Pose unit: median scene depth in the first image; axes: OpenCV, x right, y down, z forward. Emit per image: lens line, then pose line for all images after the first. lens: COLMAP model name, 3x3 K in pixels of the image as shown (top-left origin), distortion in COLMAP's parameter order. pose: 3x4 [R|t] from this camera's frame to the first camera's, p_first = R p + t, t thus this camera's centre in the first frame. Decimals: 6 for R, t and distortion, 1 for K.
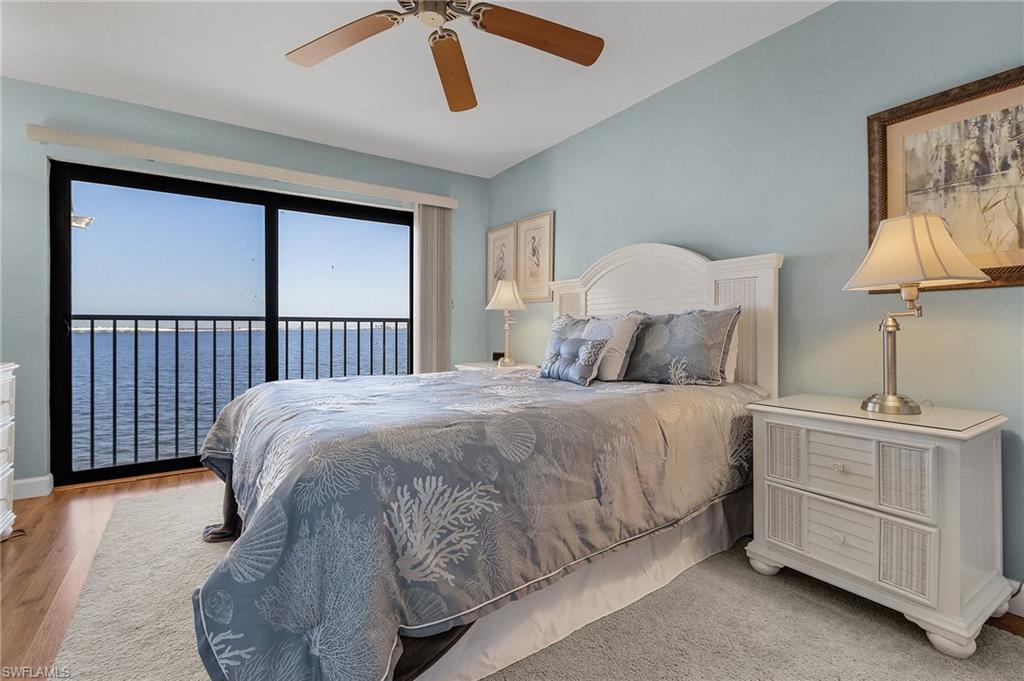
lens RADIAL K [[477.5, 0, 514.9], [0, 477.5, 337.2], [0, 0, 1]] dist [0.002083, 0.000769]
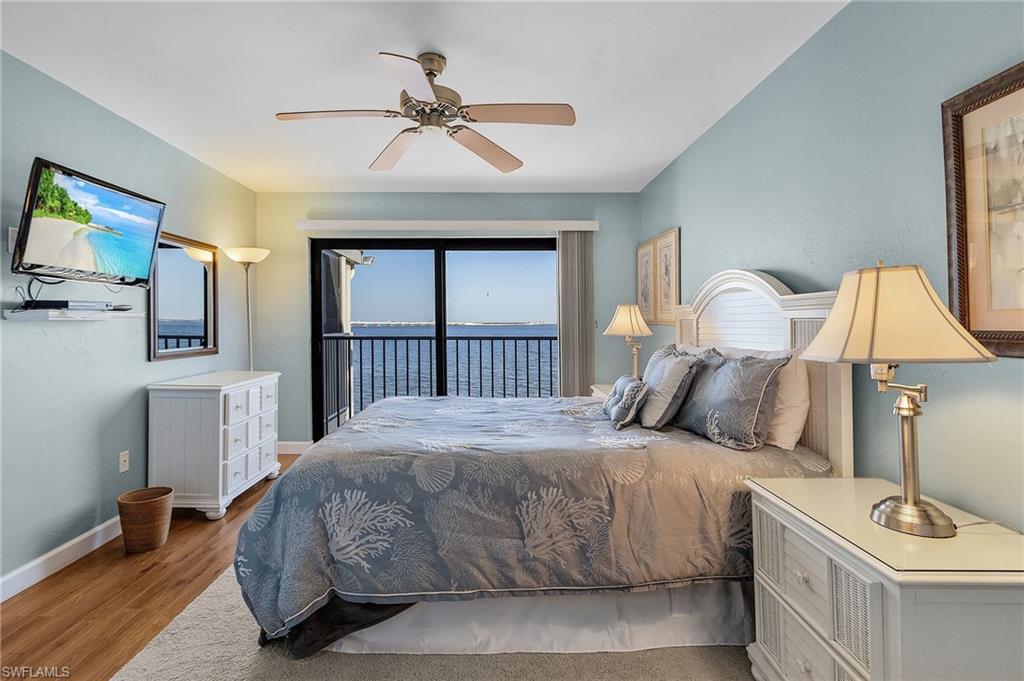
lens RADIAL K [[496.1, 0, 484.9], [0, 496.1, 333.8], [0, 0, 1]] dist [0.004265, 0.000114]
pose [[0.817705, 0.015336, -0.575433, 0.755003], [-0.012980, 0.999882, 0.008202, -0.146068], [0.575491, 0.000762, 0.817808, 0.015154]]
